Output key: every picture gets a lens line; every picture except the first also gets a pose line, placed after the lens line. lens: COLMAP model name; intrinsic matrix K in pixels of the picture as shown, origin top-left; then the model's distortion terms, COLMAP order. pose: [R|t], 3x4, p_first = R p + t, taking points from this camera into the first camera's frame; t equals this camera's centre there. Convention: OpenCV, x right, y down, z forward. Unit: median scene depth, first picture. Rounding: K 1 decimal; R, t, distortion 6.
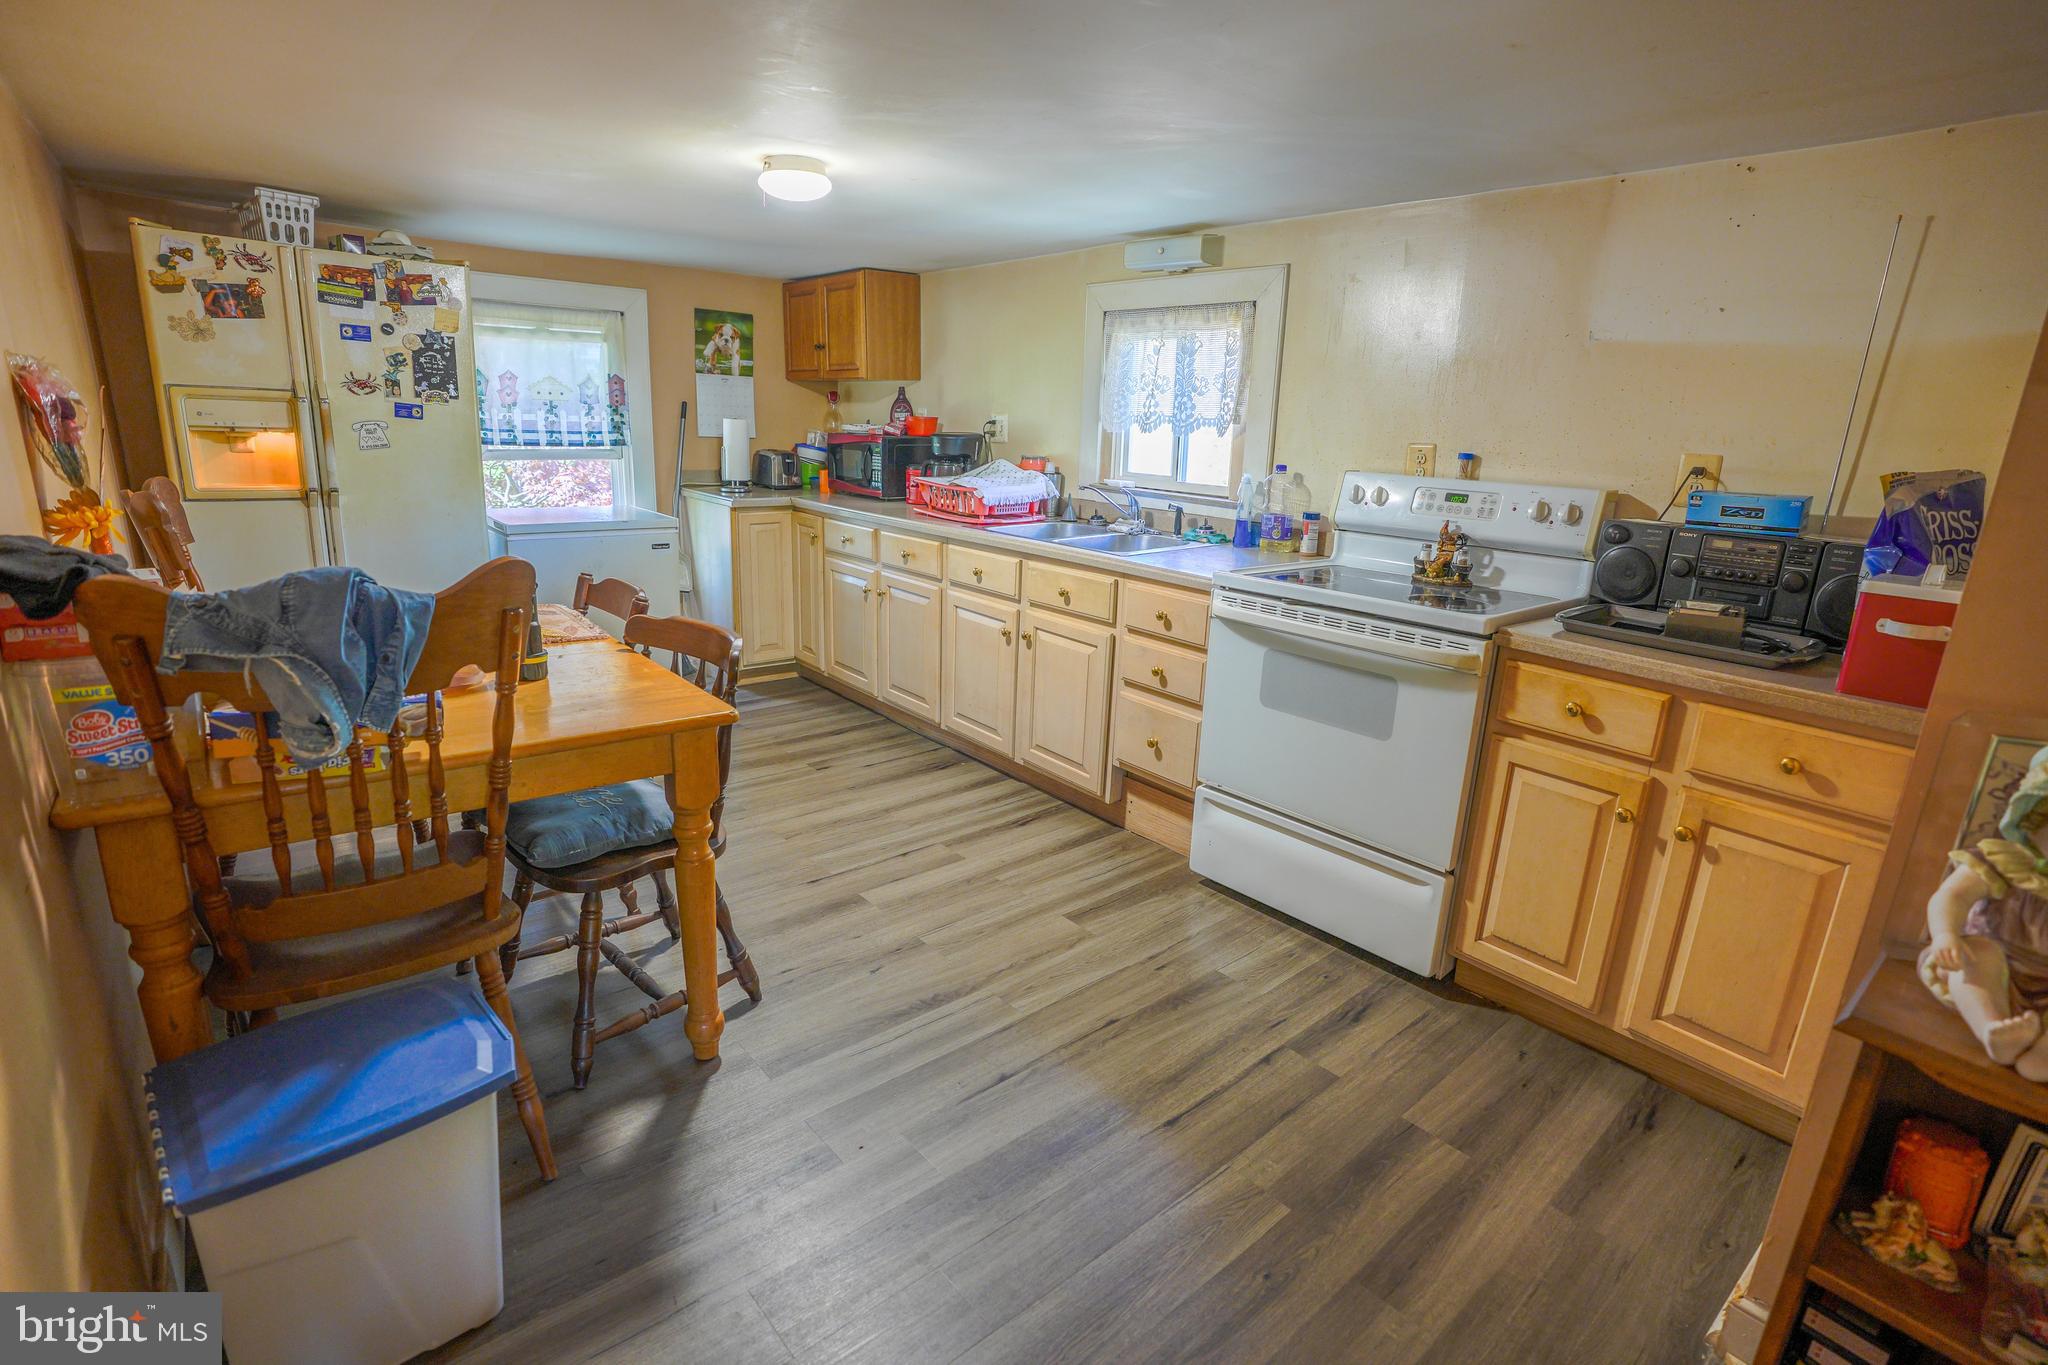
lens RADIAL K [[949.0, 0, 974.9], [0, 949.0, 703.9], [0, 0, 1]] dist [-0.055178, 0.018862]
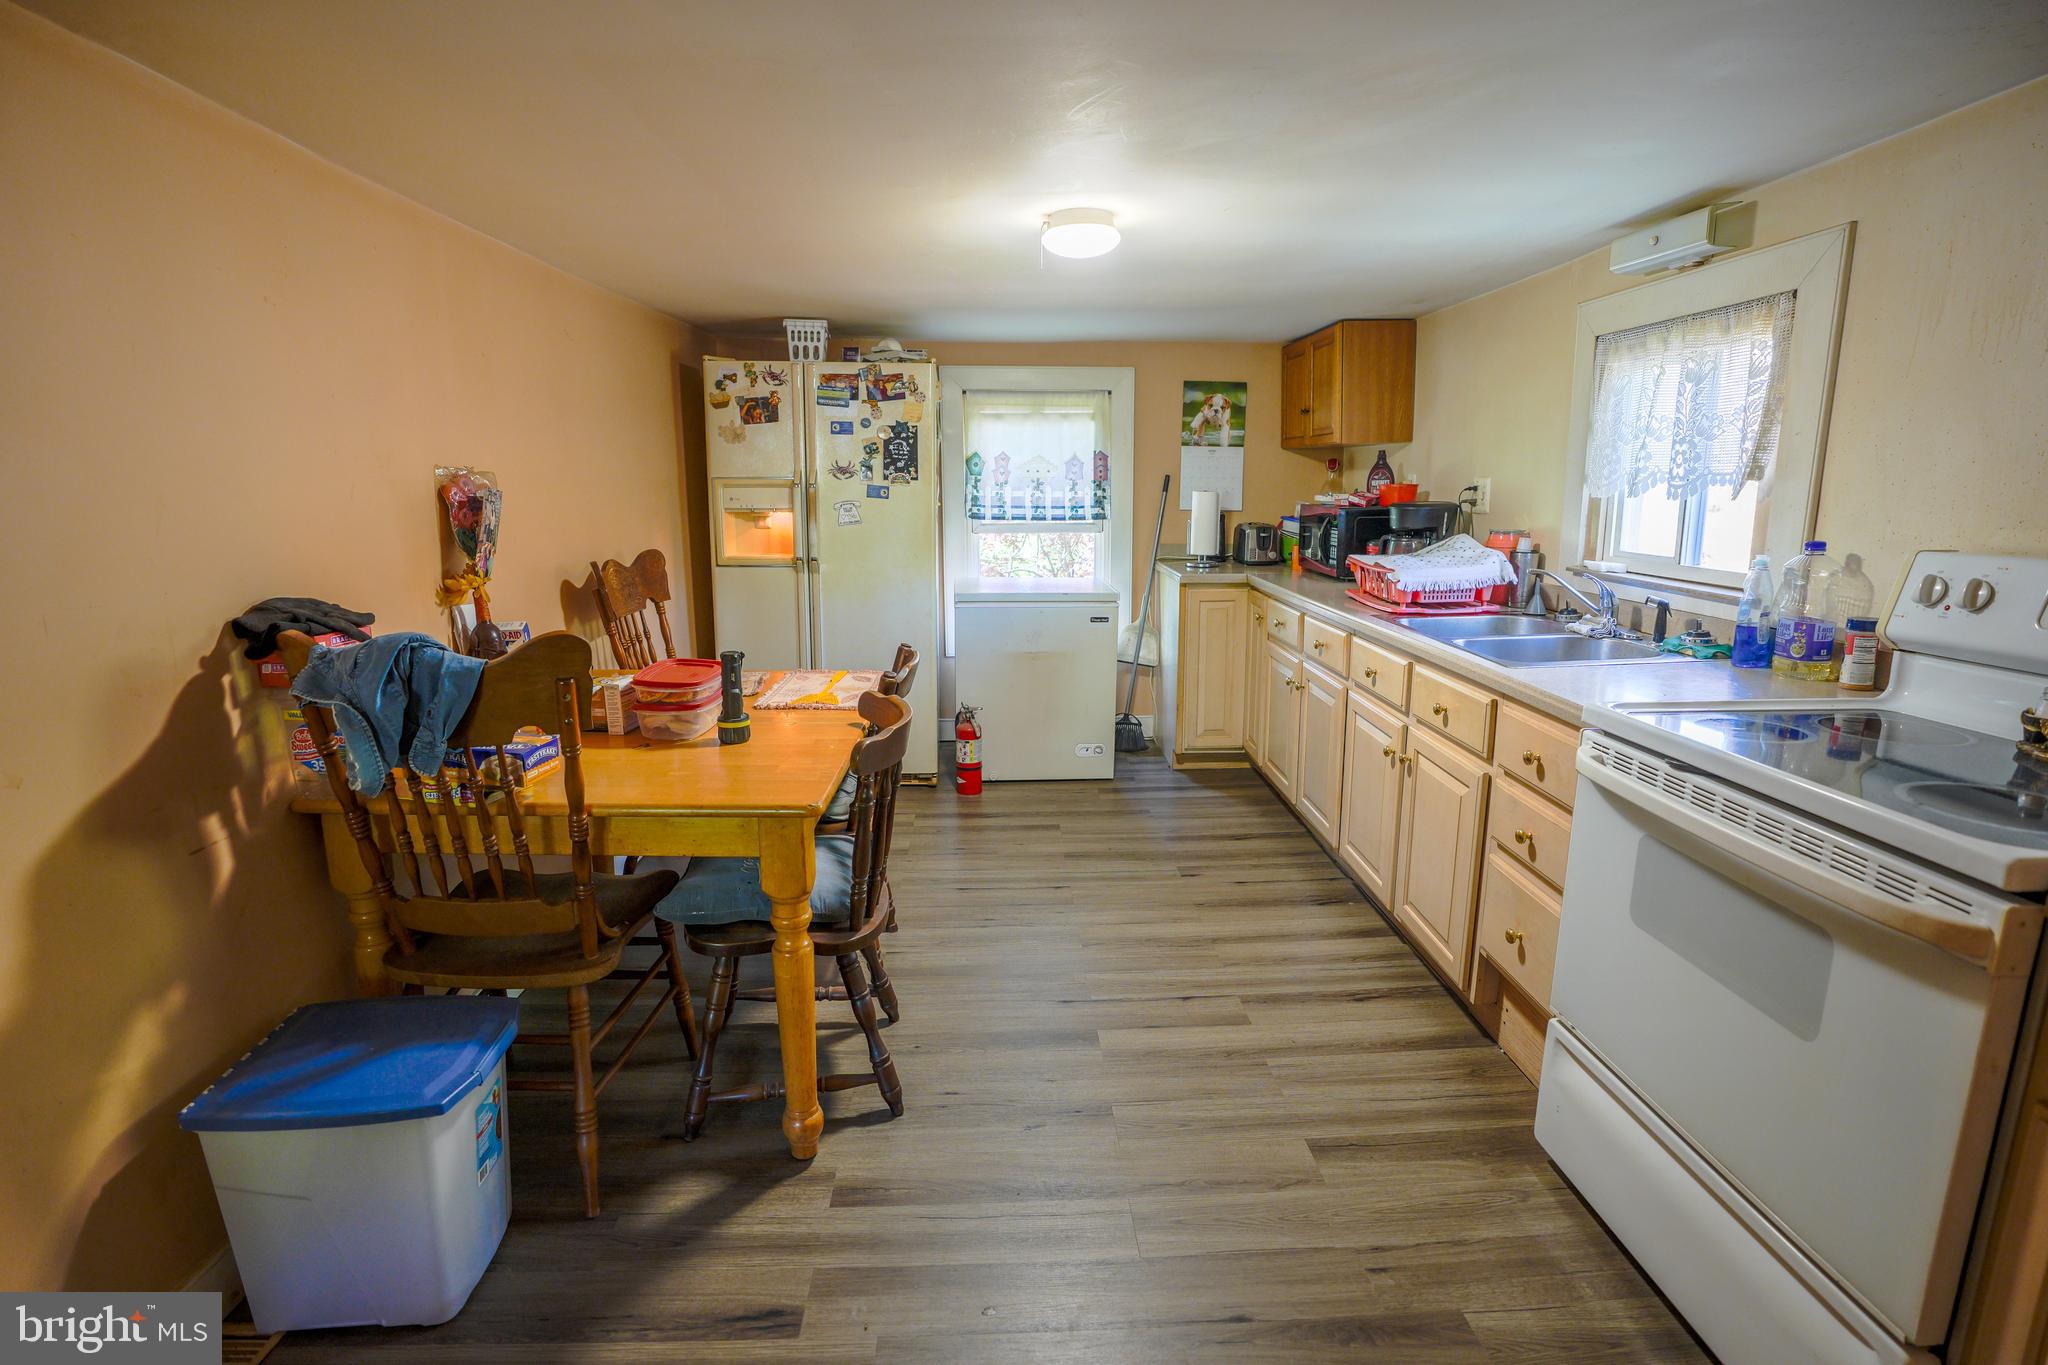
lens RADIAL K [[949.0, 0, 1010.5], [0, 949.0, 701.0], [0, 0, 1]] dist [-0.055178, 0.018862]
pose [[0.799590, 0.096157, -0.592798, 0.253653], [-0.140171, 0.989716, -0.028528, -0.052894], [0.583959, 0.105904, 0.804845, 0.193711]]
